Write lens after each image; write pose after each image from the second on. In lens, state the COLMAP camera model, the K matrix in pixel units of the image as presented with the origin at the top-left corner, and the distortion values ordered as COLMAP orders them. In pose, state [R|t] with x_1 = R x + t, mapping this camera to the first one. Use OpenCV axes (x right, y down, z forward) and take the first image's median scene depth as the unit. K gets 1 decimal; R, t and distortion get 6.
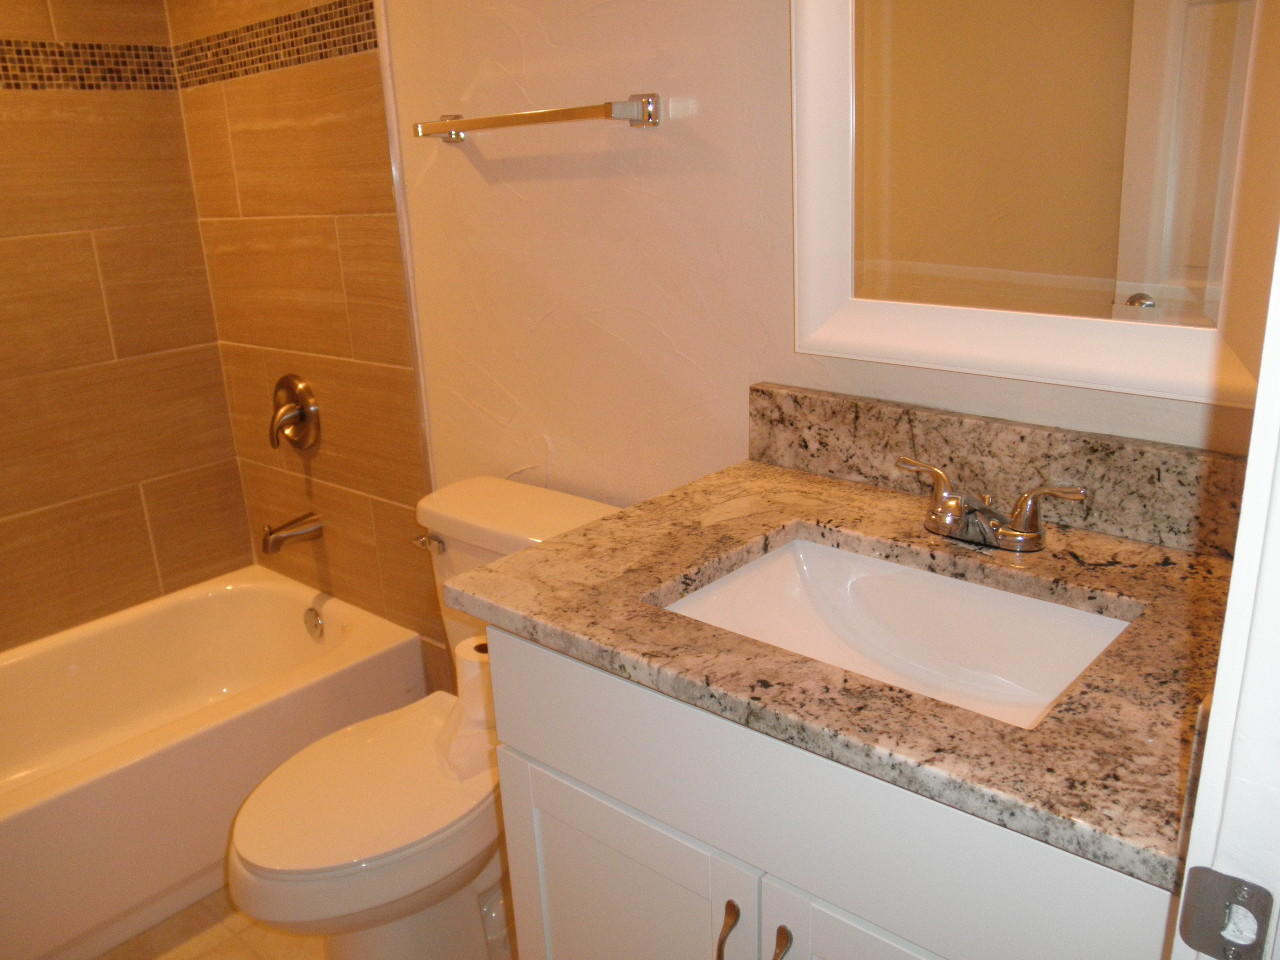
lens RADIAL K [[1055.3, 0, 647.7], [0, 1055.3, 482.9], [0, 0, 1]] dist [-0.111828, 0.097813]
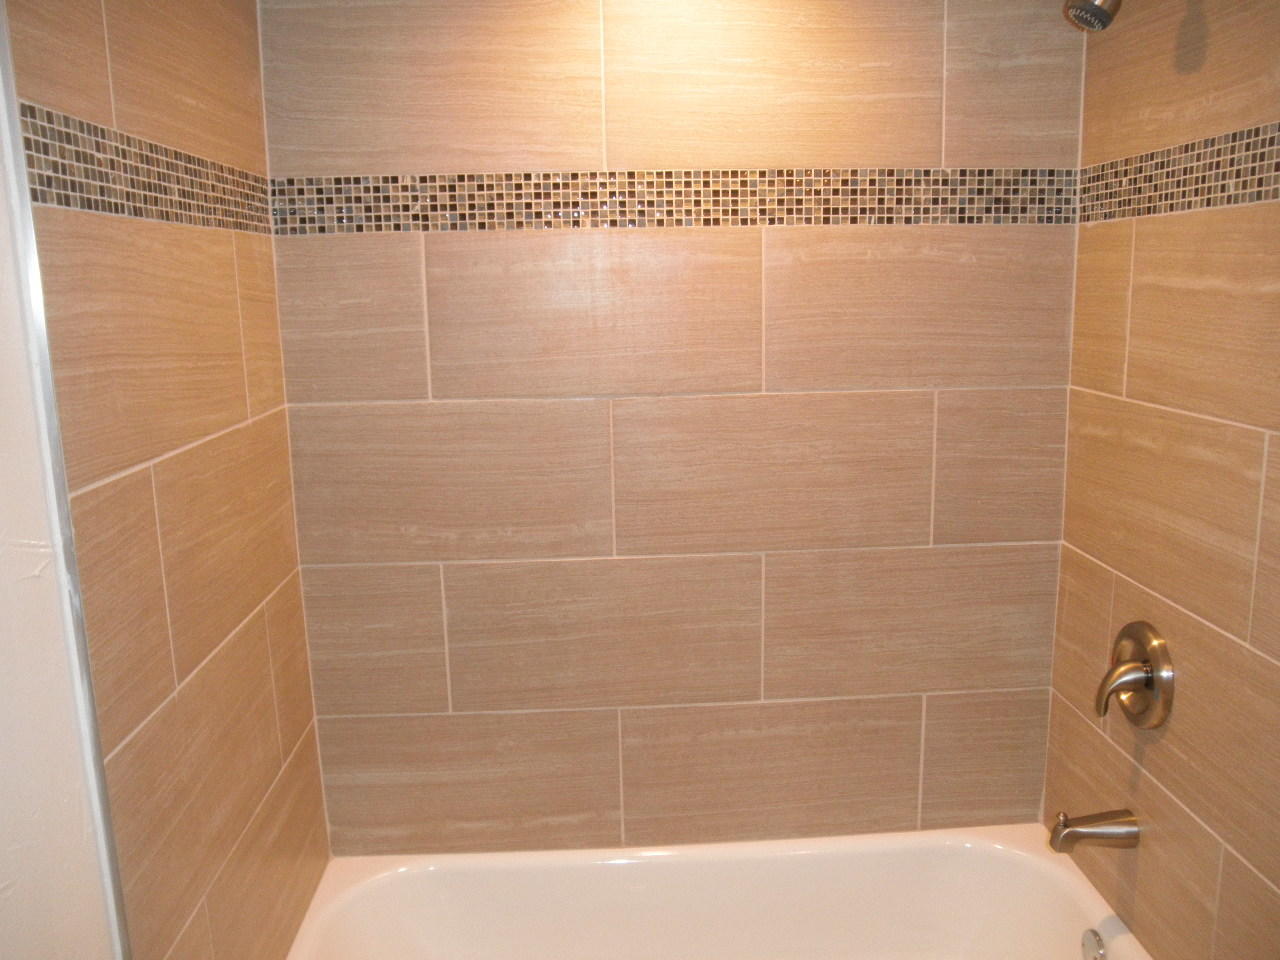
lens RADIAL K [[1055.3, 0, 647.7], [0, 1055.3, 482.9], [0, 0, 1]] dist [-0.111828, 0.097813]
pose [[0.696504, 0.172298, -0.696560, -0.109190], [-0.227609, 0.973662, 0.013251, -0.133877], [0.680497, 0.149314, 0.717376, 0.258721]]
